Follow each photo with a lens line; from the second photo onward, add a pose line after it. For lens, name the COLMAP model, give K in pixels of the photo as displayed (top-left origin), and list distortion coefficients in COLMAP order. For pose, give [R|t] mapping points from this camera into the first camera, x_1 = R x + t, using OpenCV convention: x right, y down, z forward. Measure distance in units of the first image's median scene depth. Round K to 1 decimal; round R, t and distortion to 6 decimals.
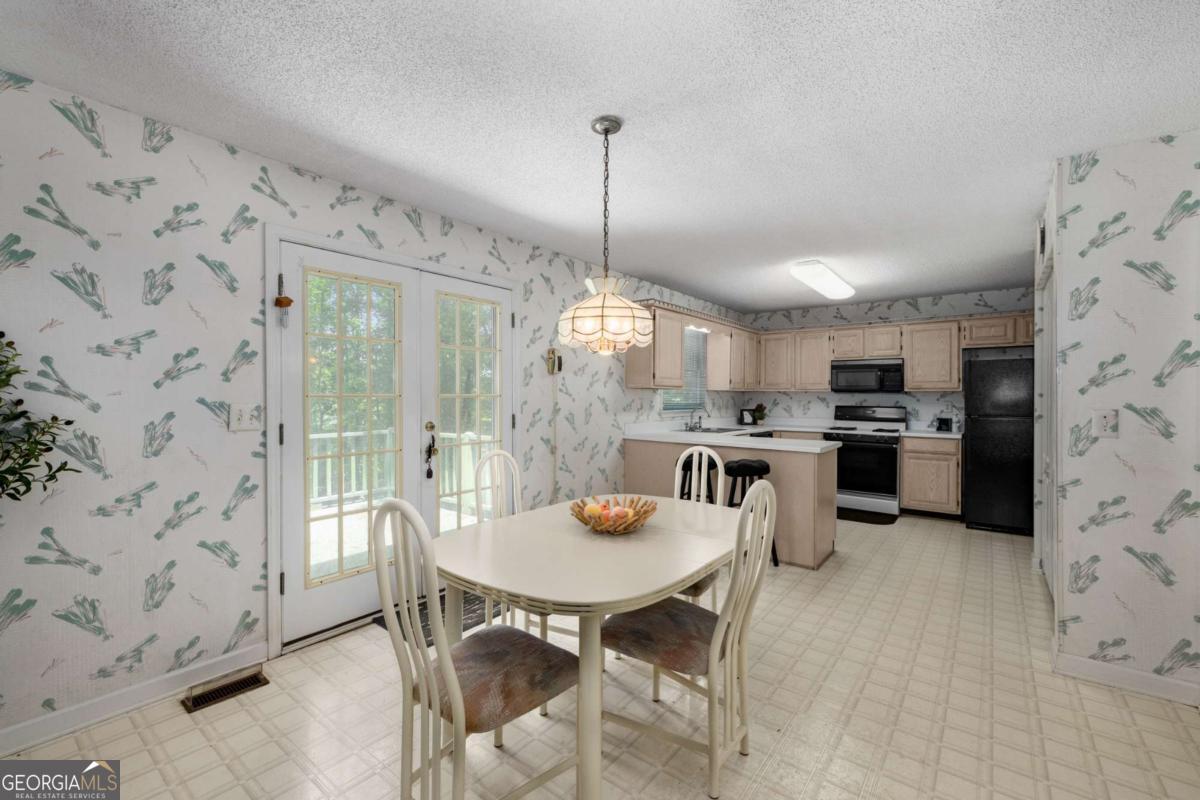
lens RADIAL K [[505.8, 0, 602.1], [0, 505.8, 398.0], [0, 0, 1]] dist [0.000325, -0.000711]
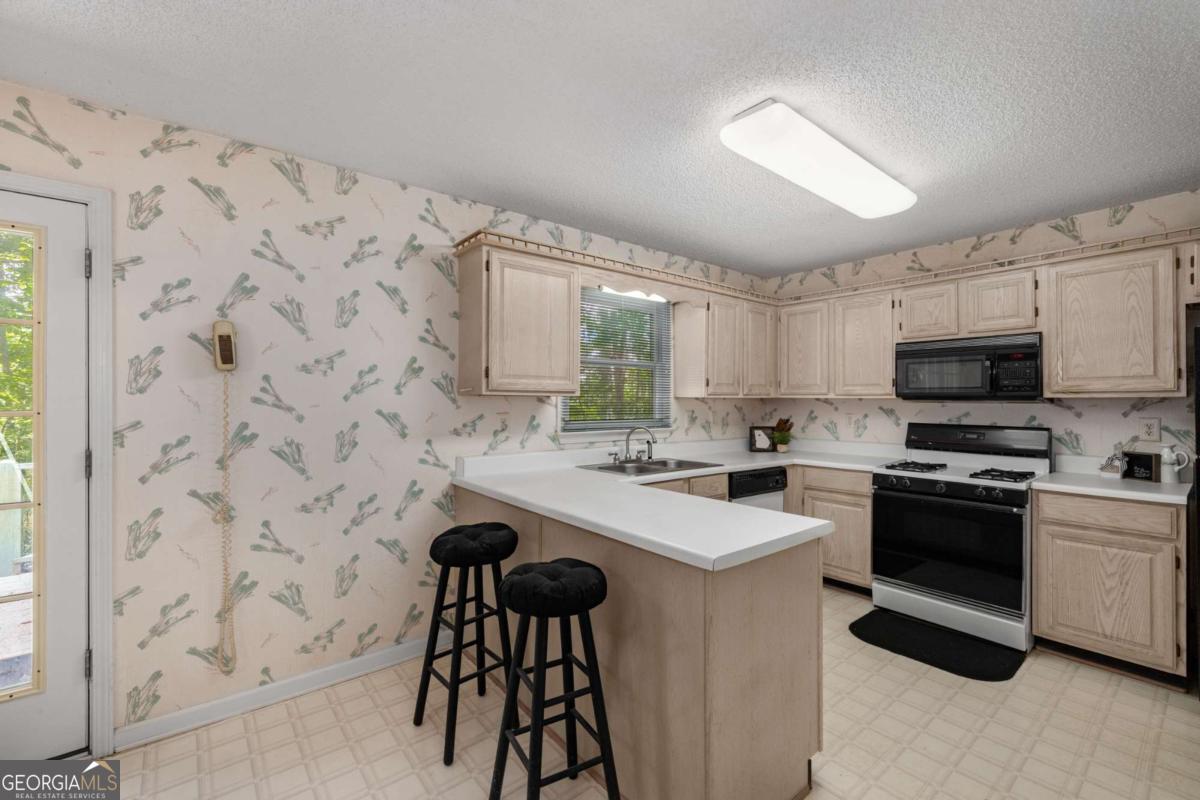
lens RADIAL K [[505.8, 0, 602.0], [0, 505.8, 399.2], [0, 0, 1]] dist [0.000325, -0.000711]
pose [[0.973115, -0.004135, -0.230284, 0.287296], [0.002000, 0.999953, -0.009504, -0.007975], [0.230312, 0.008788, 0.973077, 0.411618]]
